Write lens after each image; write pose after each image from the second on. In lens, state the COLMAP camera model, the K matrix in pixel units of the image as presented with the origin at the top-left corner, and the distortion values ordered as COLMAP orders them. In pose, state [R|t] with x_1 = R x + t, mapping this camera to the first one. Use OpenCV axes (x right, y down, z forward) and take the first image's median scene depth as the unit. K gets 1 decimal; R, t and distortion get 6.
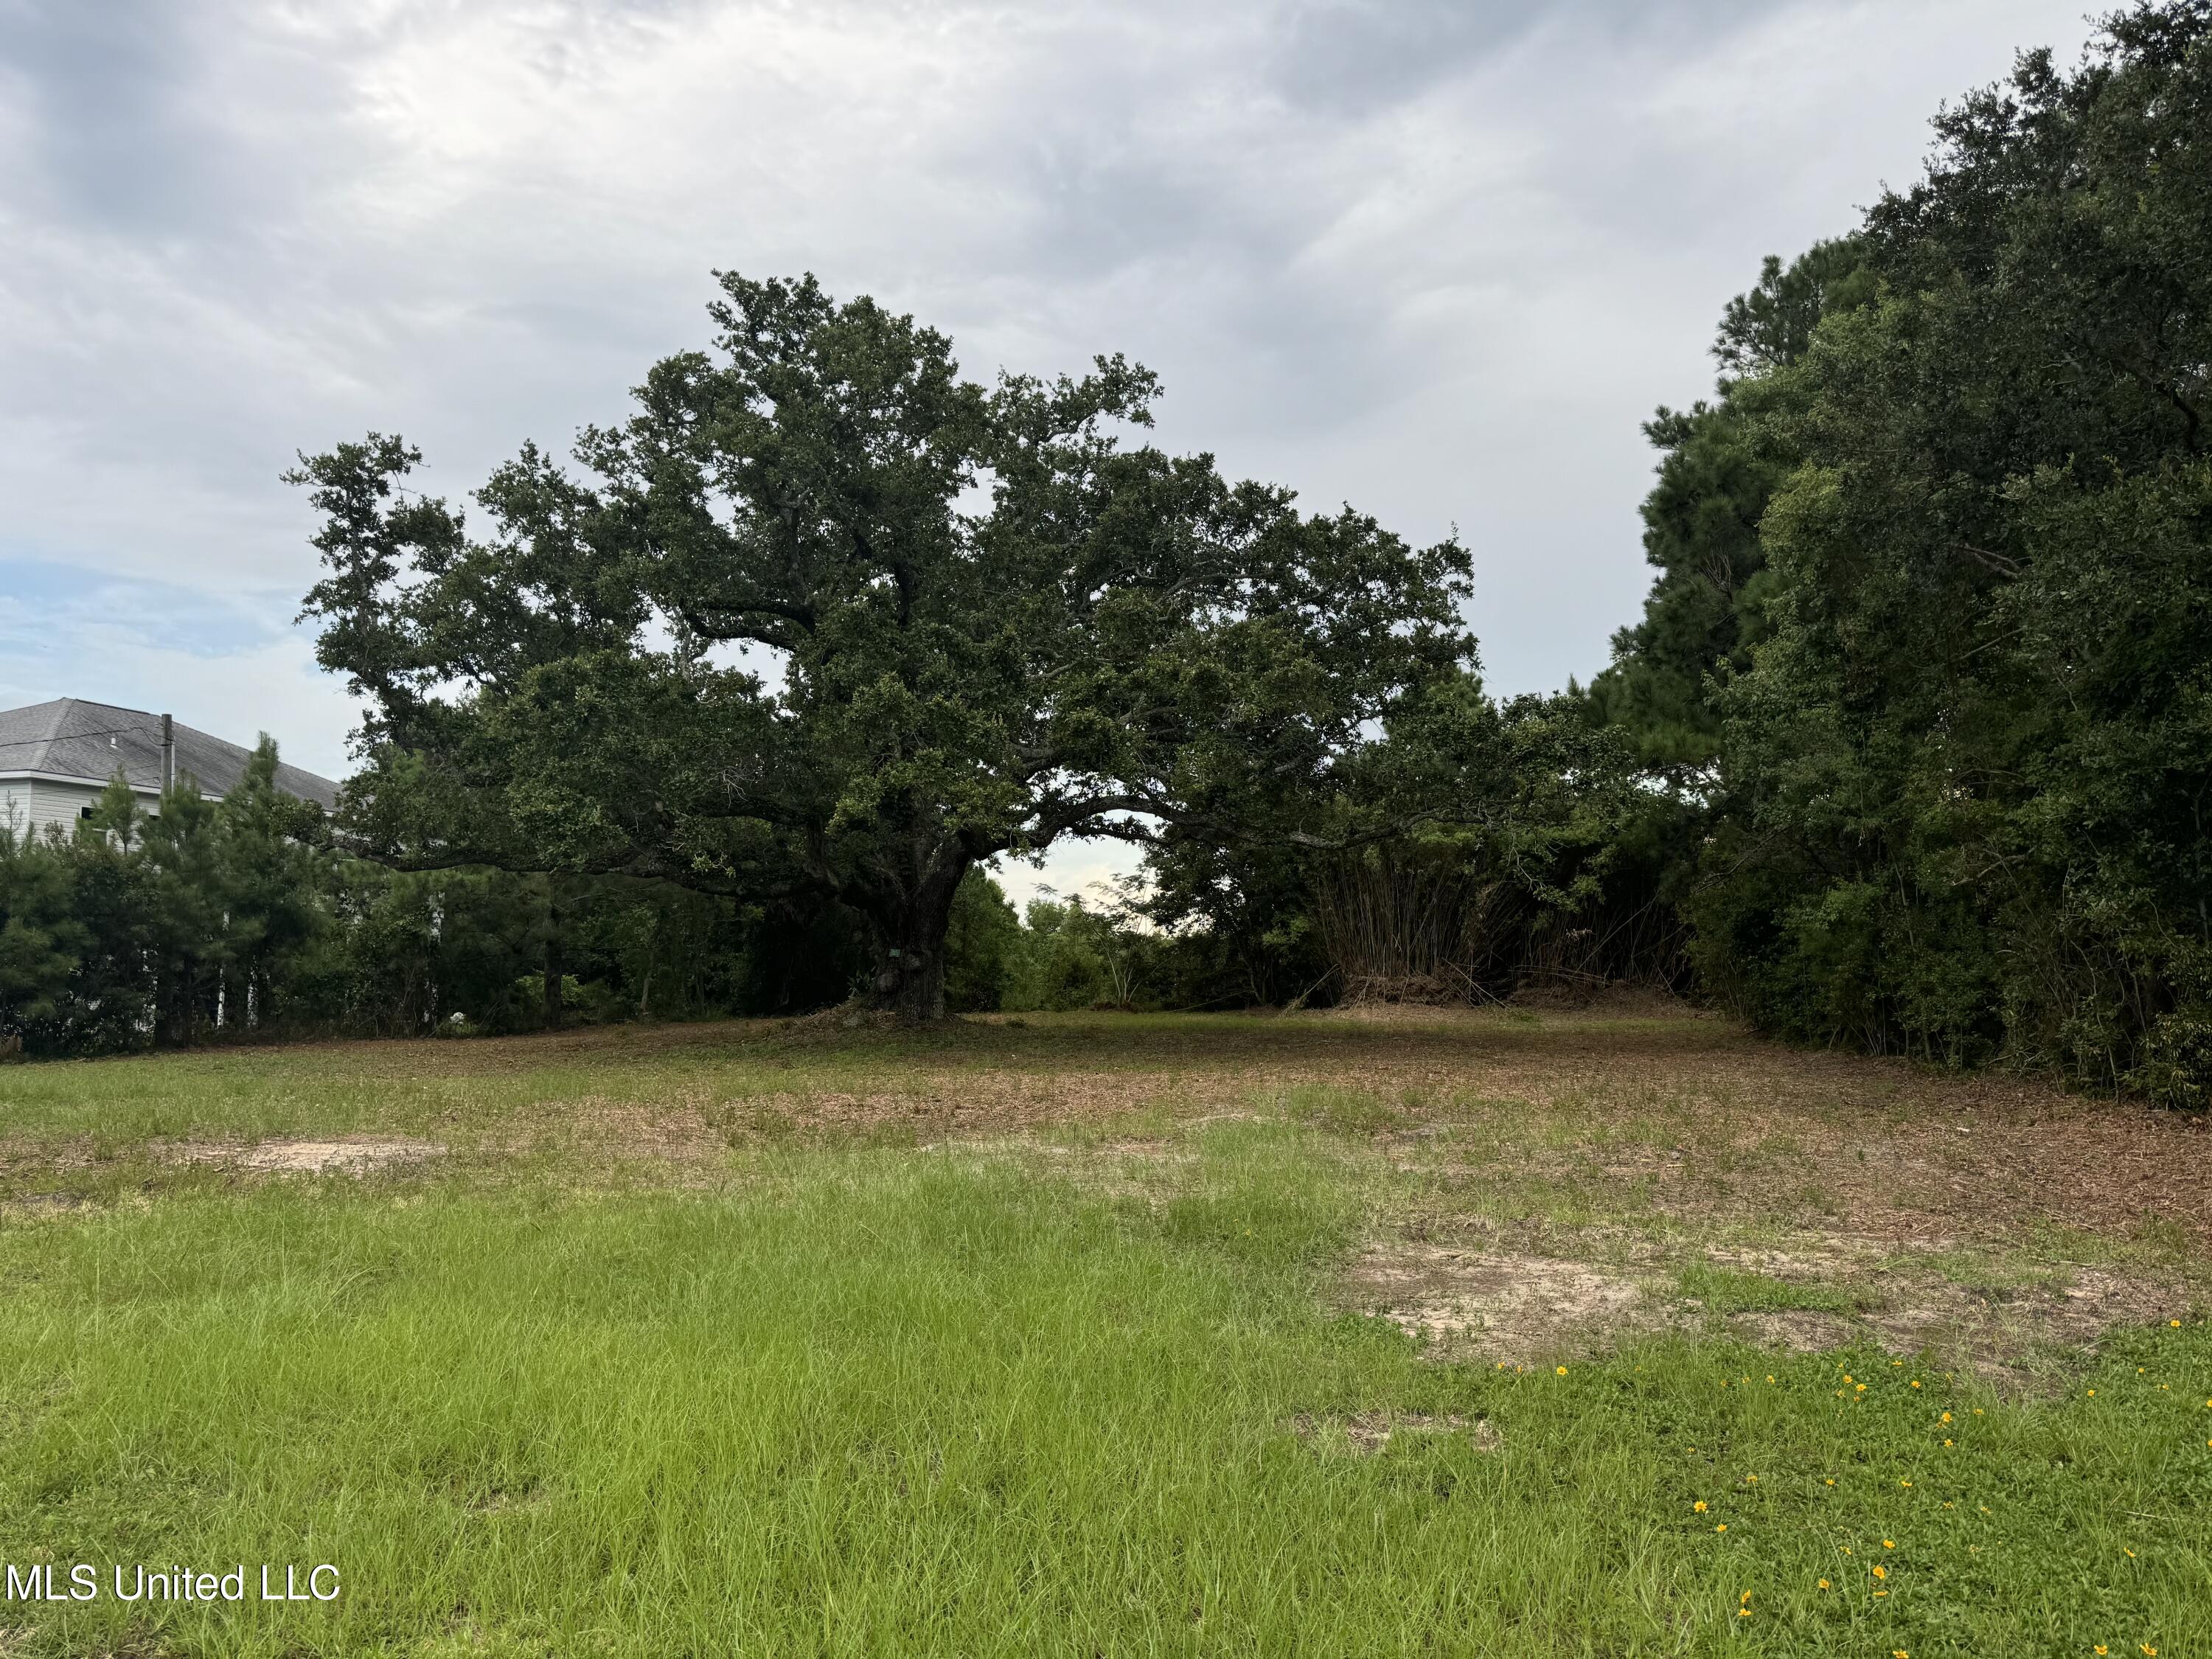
lens RADIAL K [[1546.6, 0, 1105.7], [0, 1546.6, 828.7], [0, 0, 1]] dist [-0.012447, -0.007504]
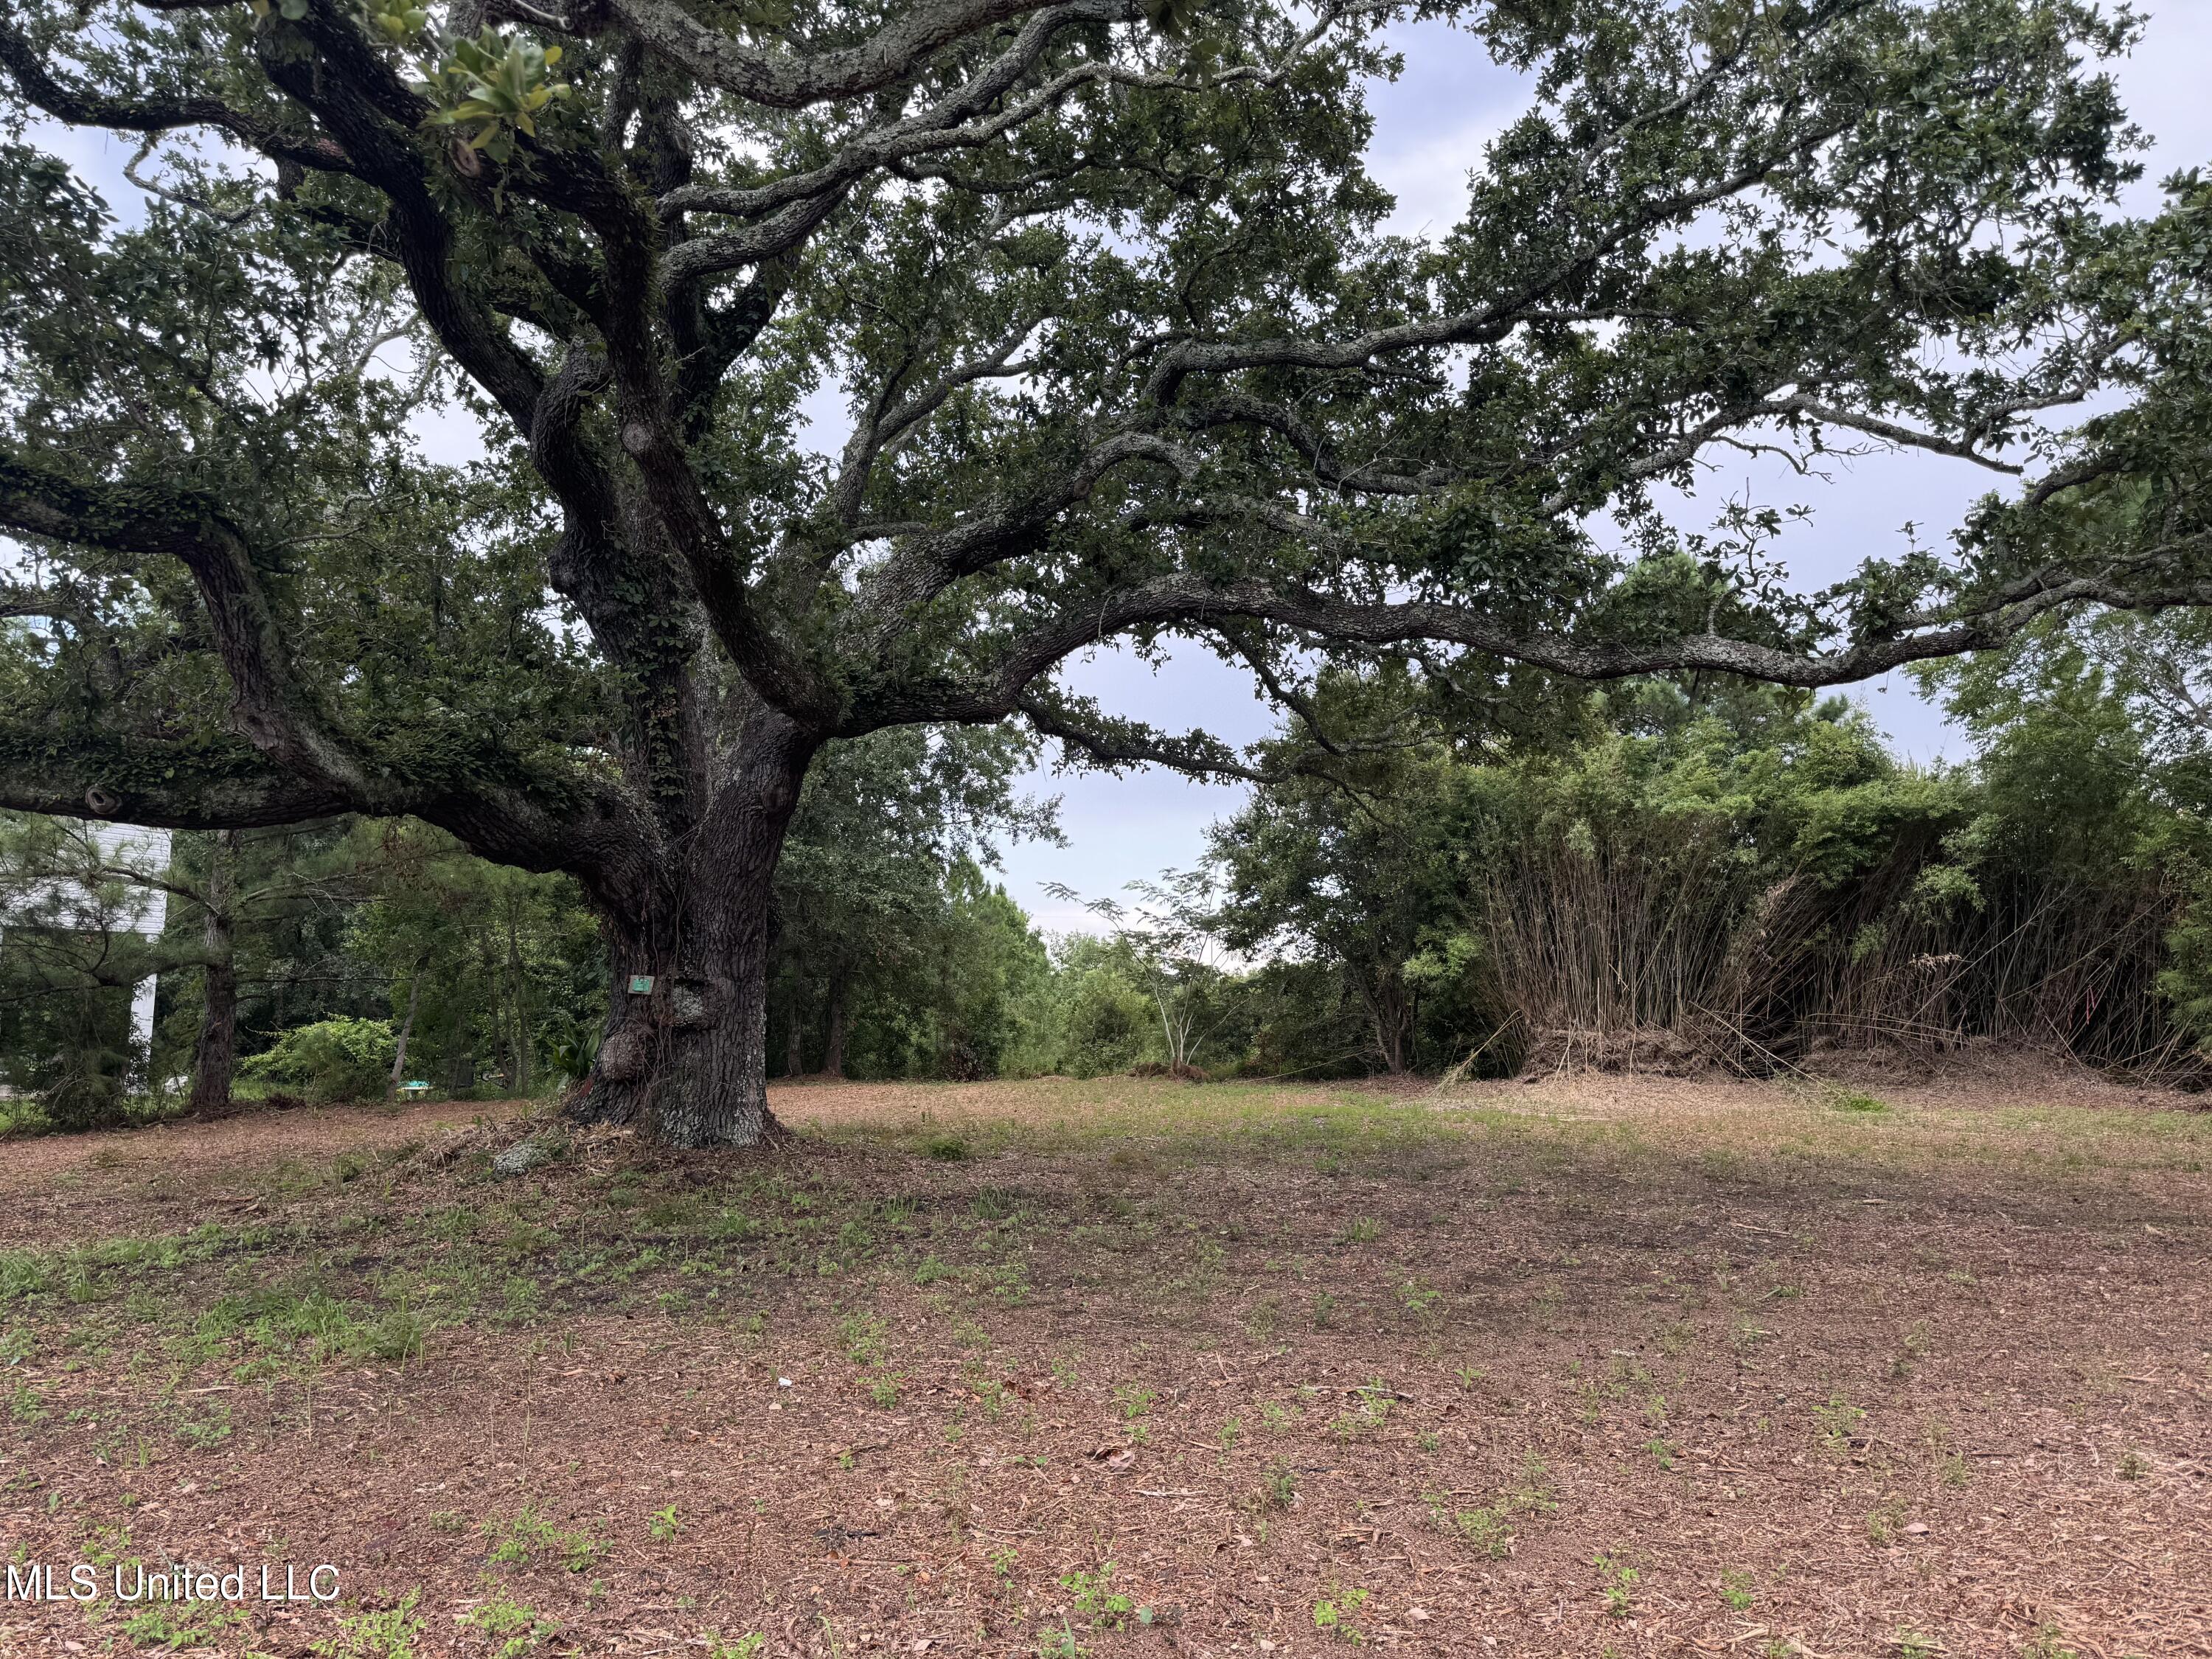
lens RADIAL K [[1546.6, 0, 1111.4], [0, 1546.6, 825.8], [0, 0, 1]] dist [-0.012447, -0.007504]
pose [[0.999636, 0.000662, -0.026972, 0.000473], [-0.001423, 0.999601, -0.028212, 0.030591], [0.026943, 0.028240, 0.999238, 0.364979]]
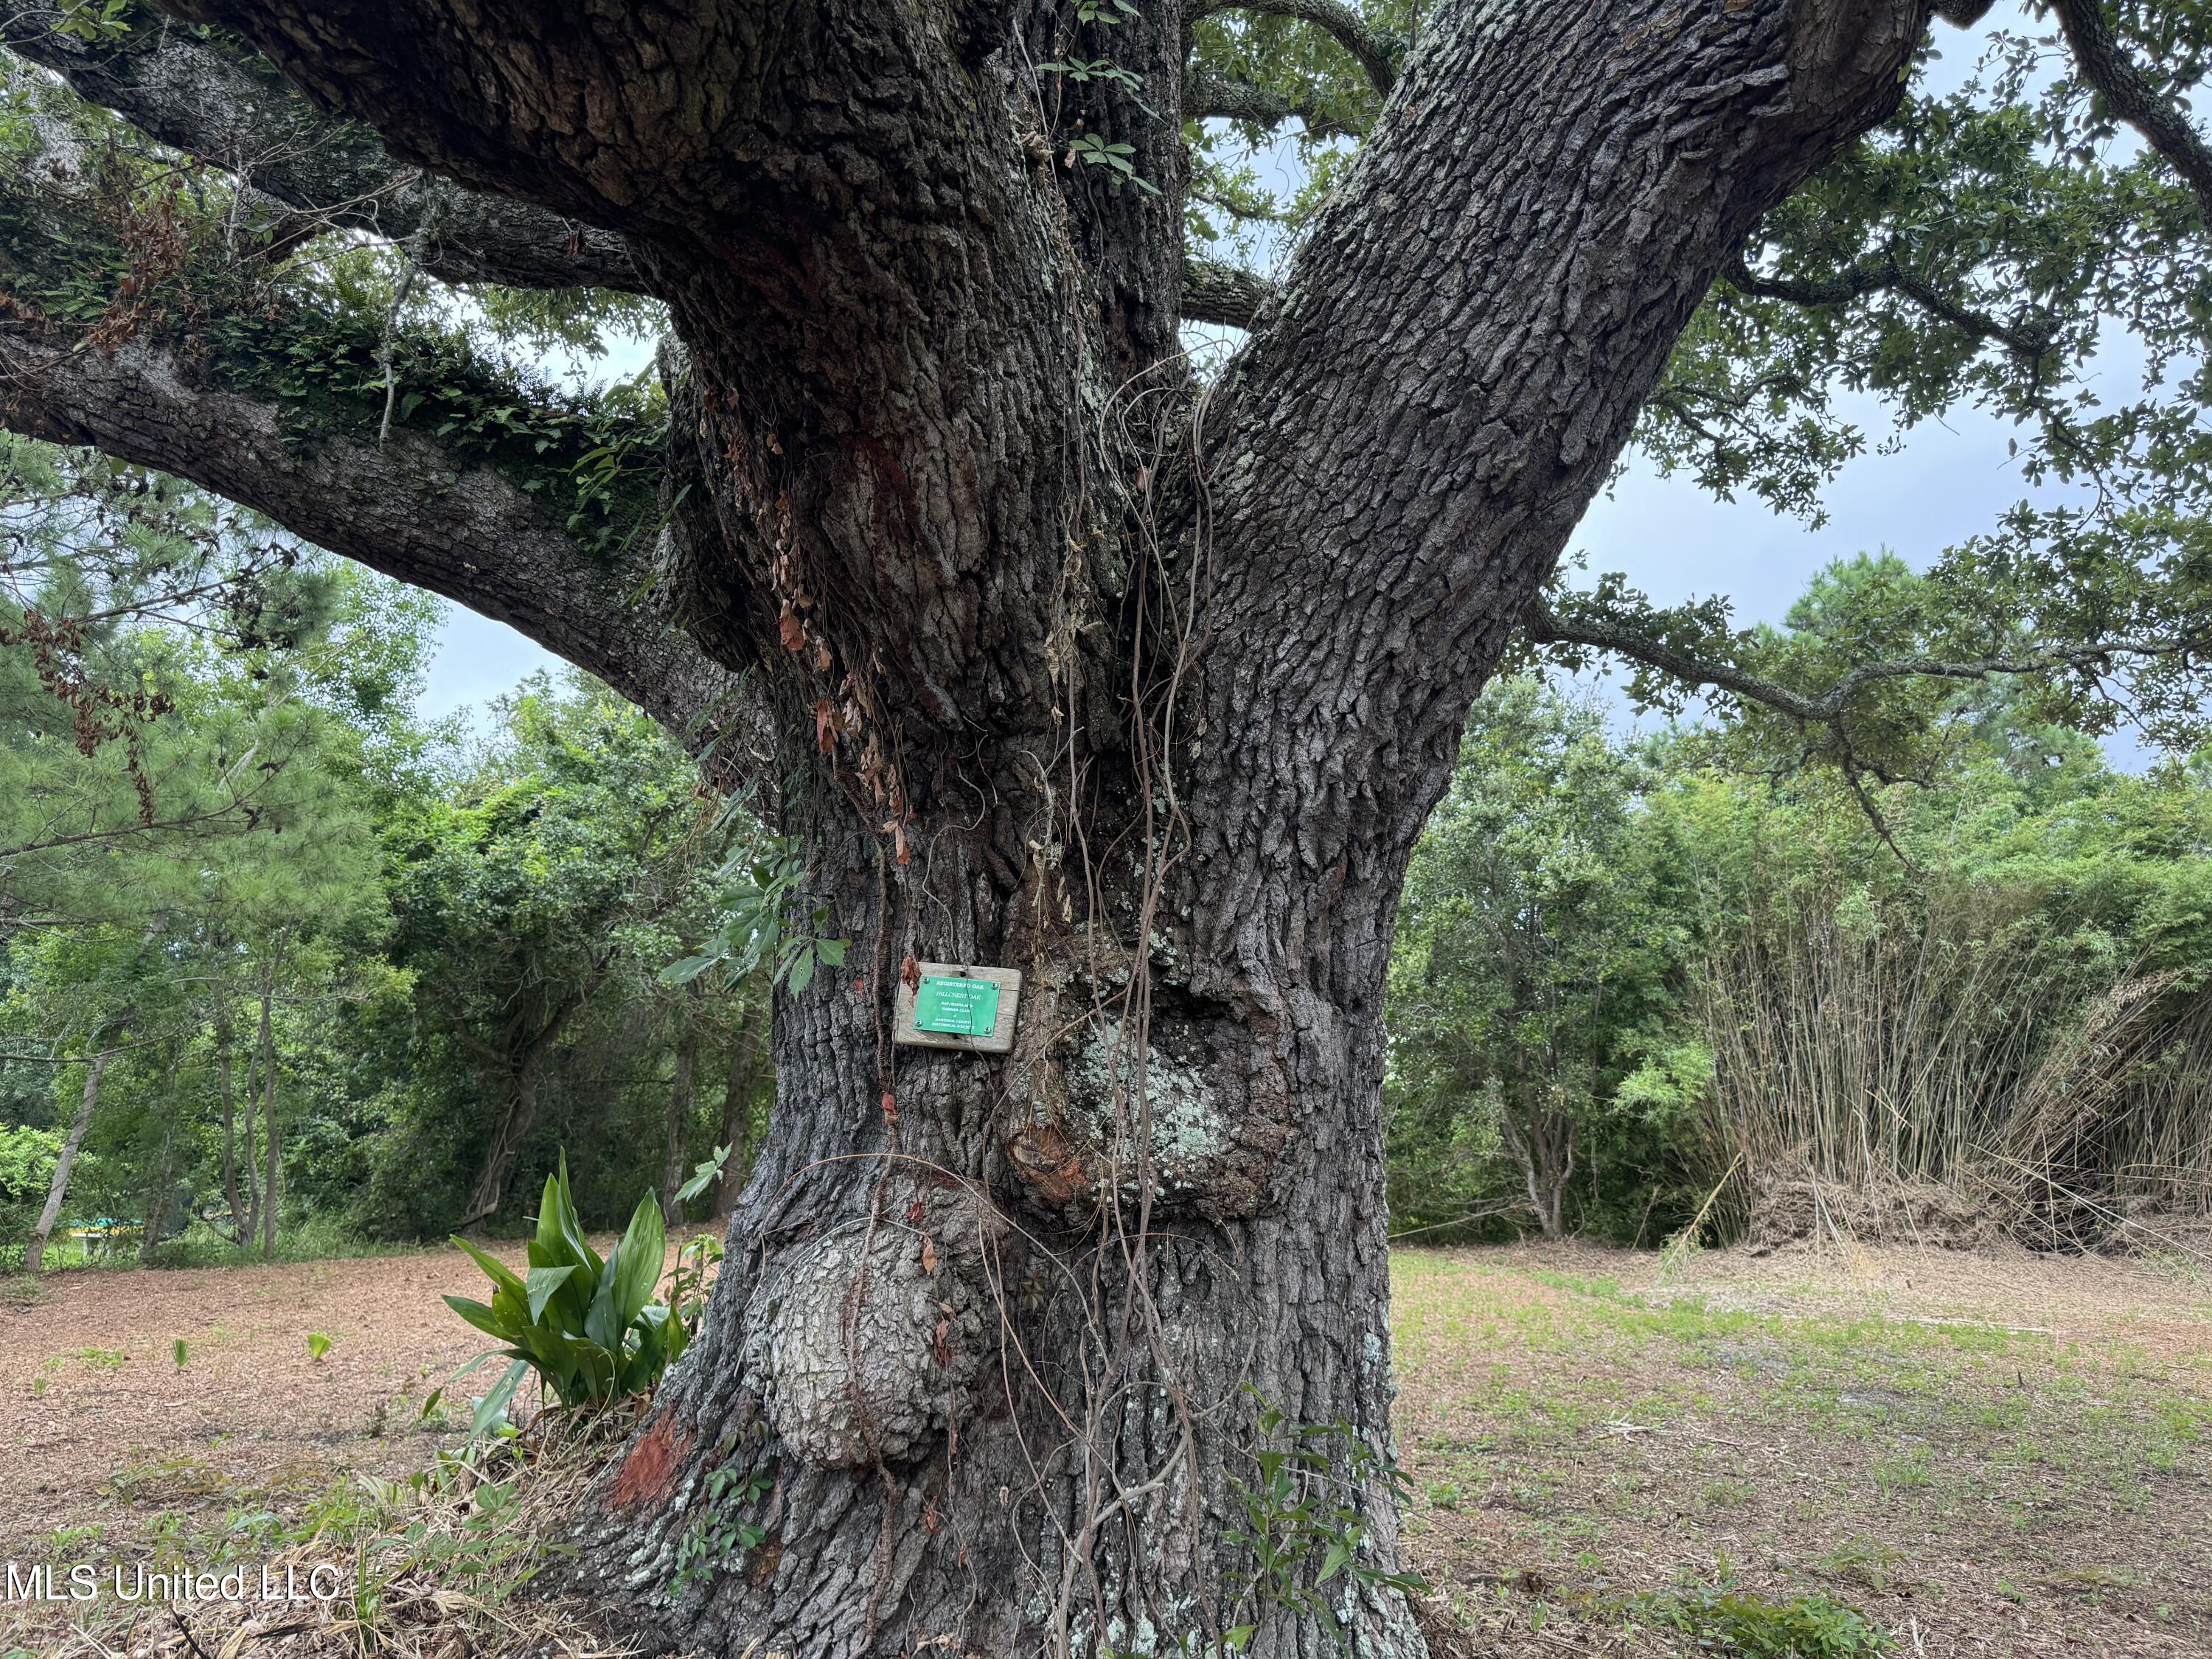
lens RADIAL K [[1546.6, 0, 1093.0], [0, 1546.6, 833.2], [0, 0, 1]] dist [-0.012447, -0.007504]
pose [[0.994562, 0.044431, 0.094191, -0.085476], [-0.034339, 0.993753, -0.106185, 0.049401], [-0.098321, 0.102373, 0.989875, 0.563912]]
